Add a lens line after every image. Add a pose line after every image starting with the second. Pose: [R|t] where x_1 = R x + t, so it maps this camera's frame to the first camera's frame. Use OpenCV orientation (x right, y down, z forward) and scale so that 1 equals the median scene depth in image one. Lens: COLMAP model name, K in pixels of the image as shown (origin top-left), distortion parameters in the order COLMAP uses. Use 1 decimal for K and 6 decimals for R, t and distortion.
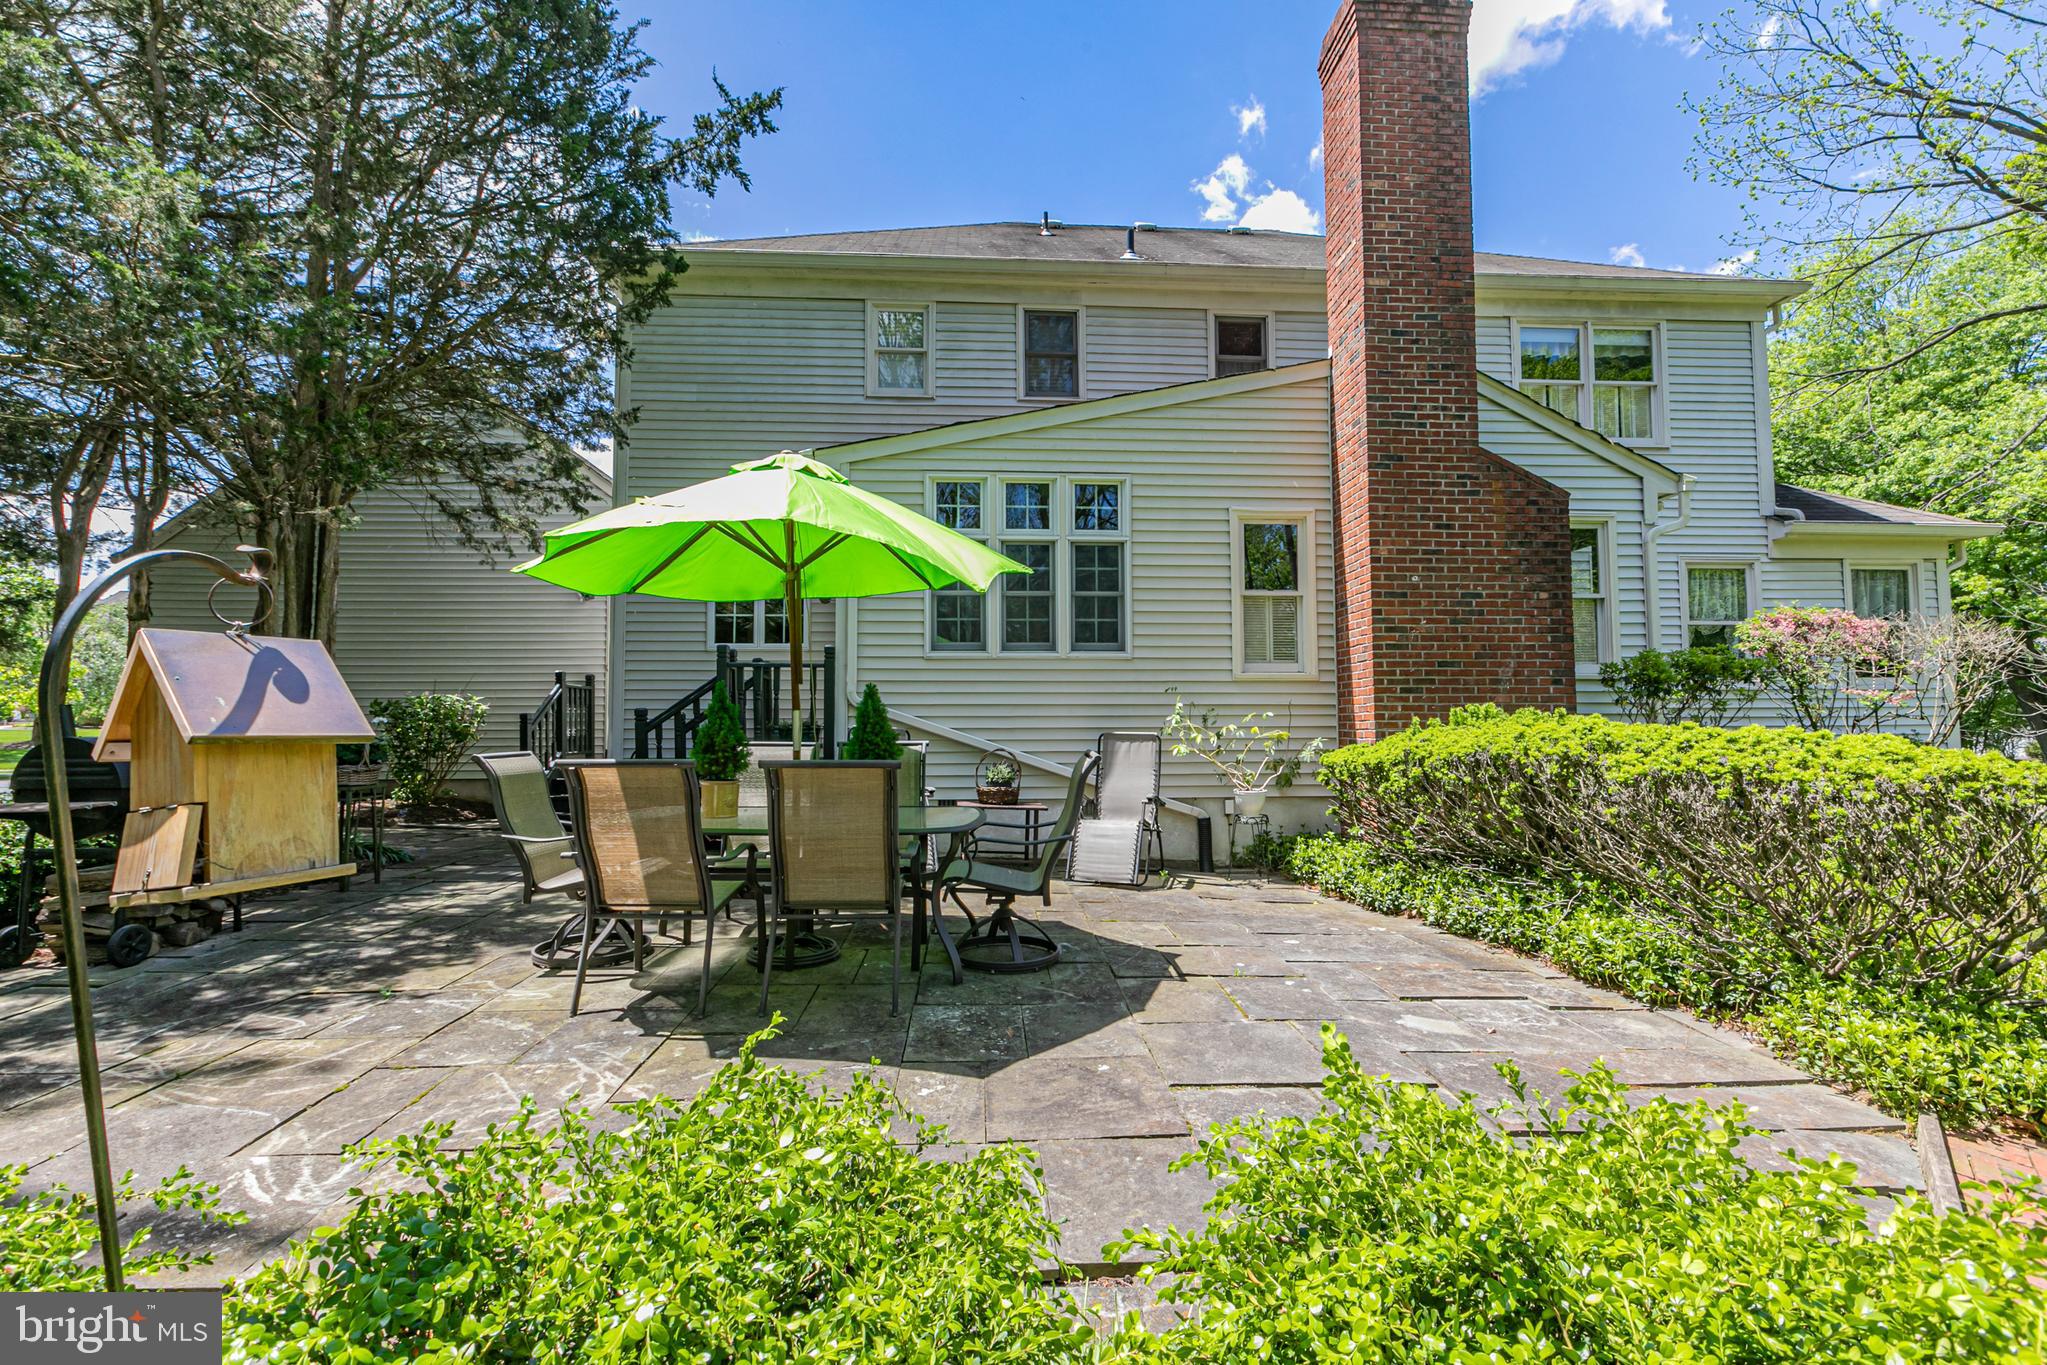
lens RADIAL K [[948.7, 0, 1023.3], [0, 948.7, 683.7], [0, 0, 1]] dist [0.000469, 0.000008]
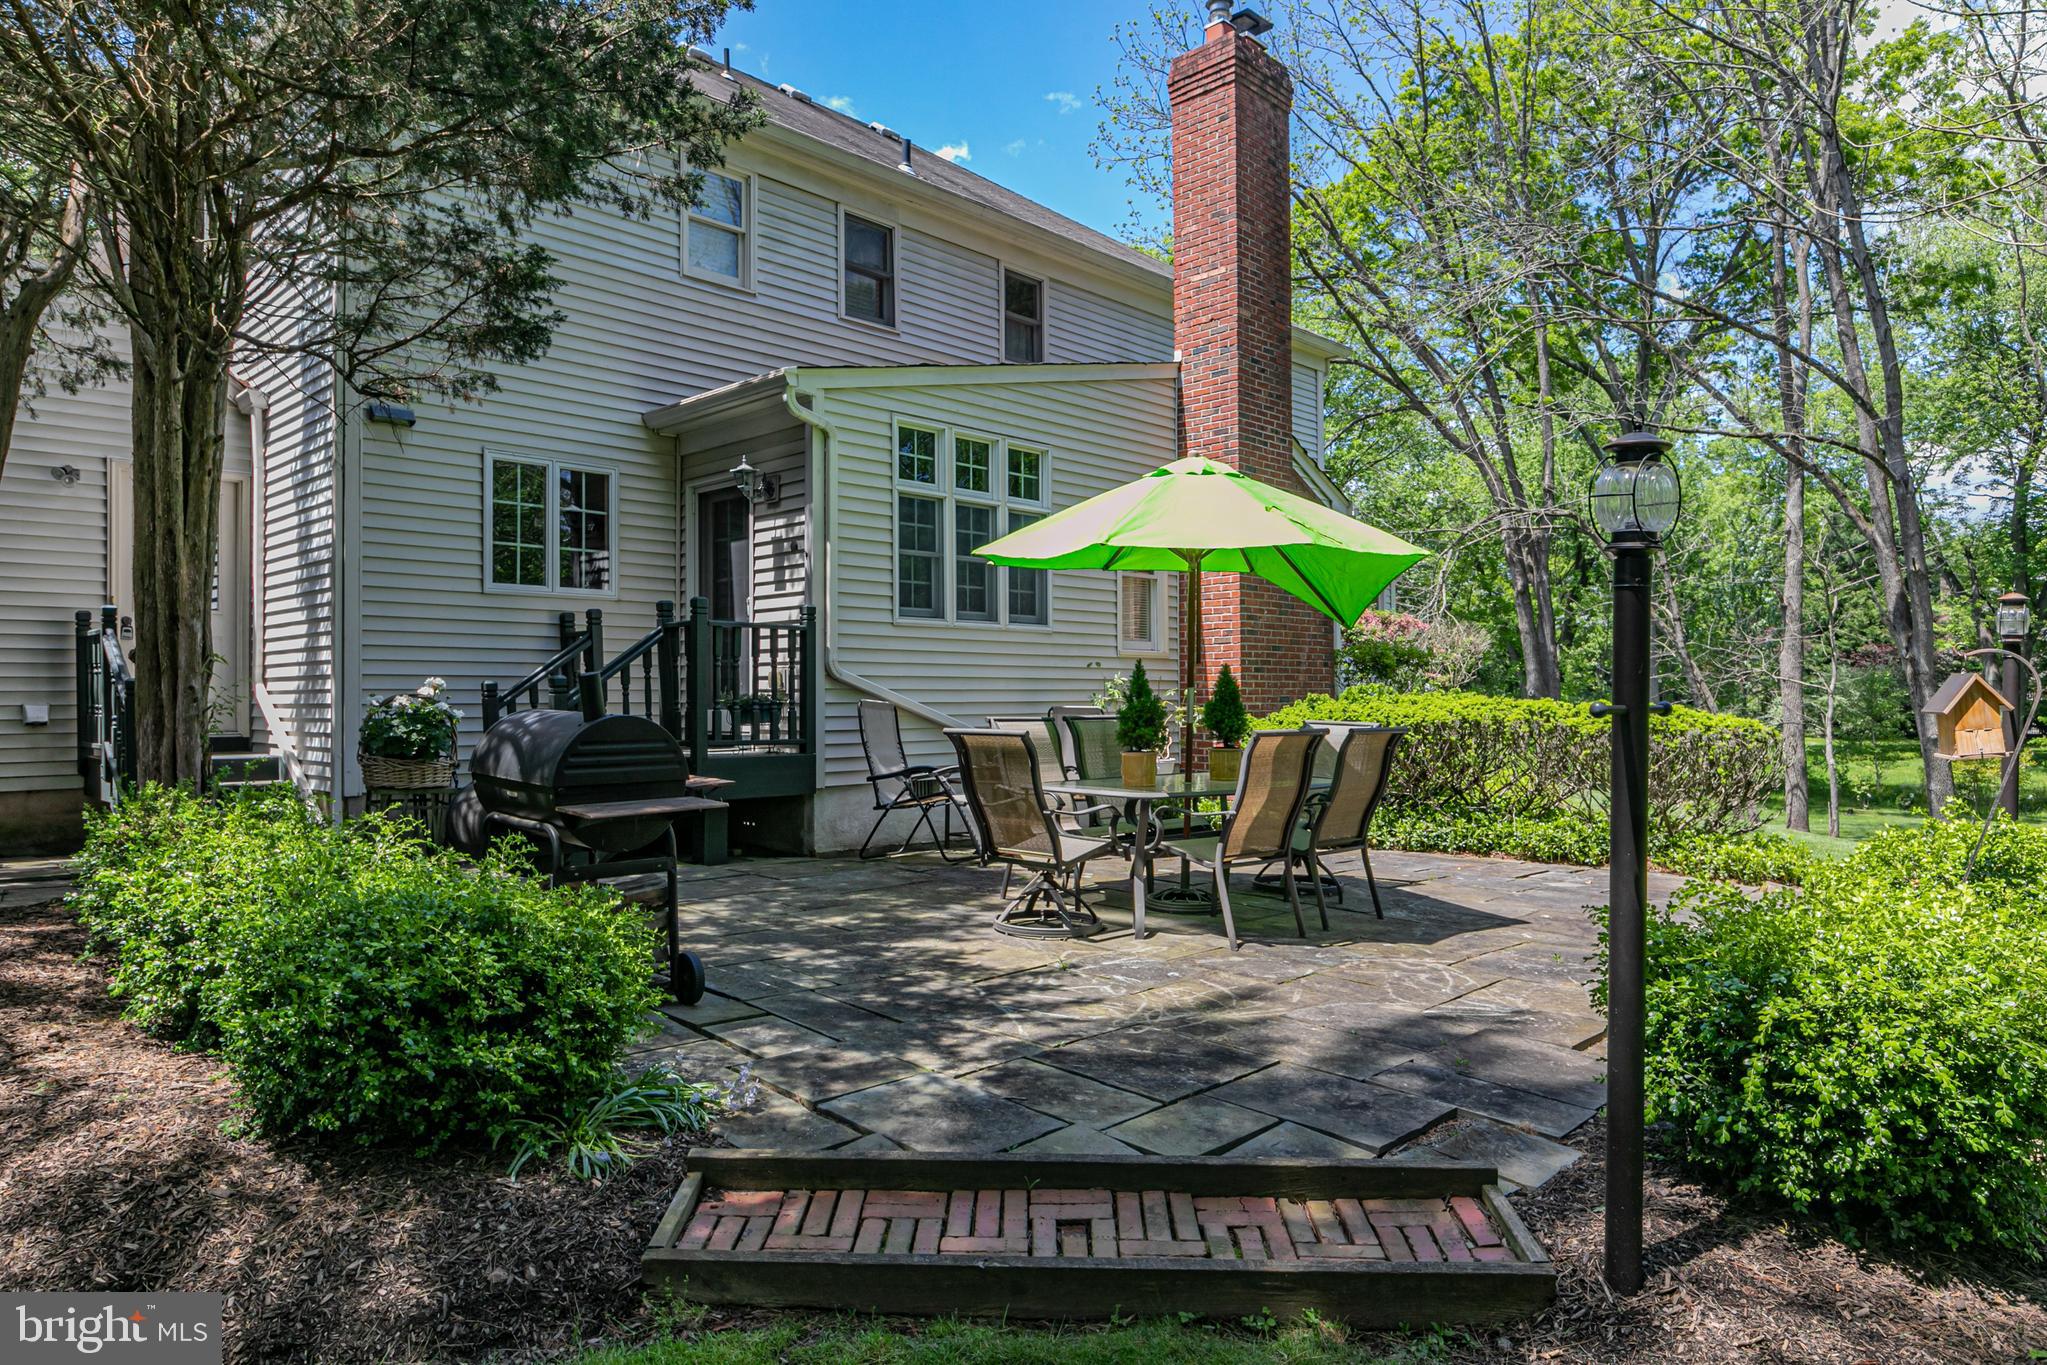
lens RADIAL K [[1346.4, 0, 1023.2], [0, 1346.4, 685.2], [0, 0, 1]] dist [-0.000546, -0.000105]
pose [[0.710109, 0.005429, 0.704070, -0.825269], [-0.034548, 0.999034, 0.027141, -0.007534], [-0.703243, -0.043597, 0.709611, 0.009285]]
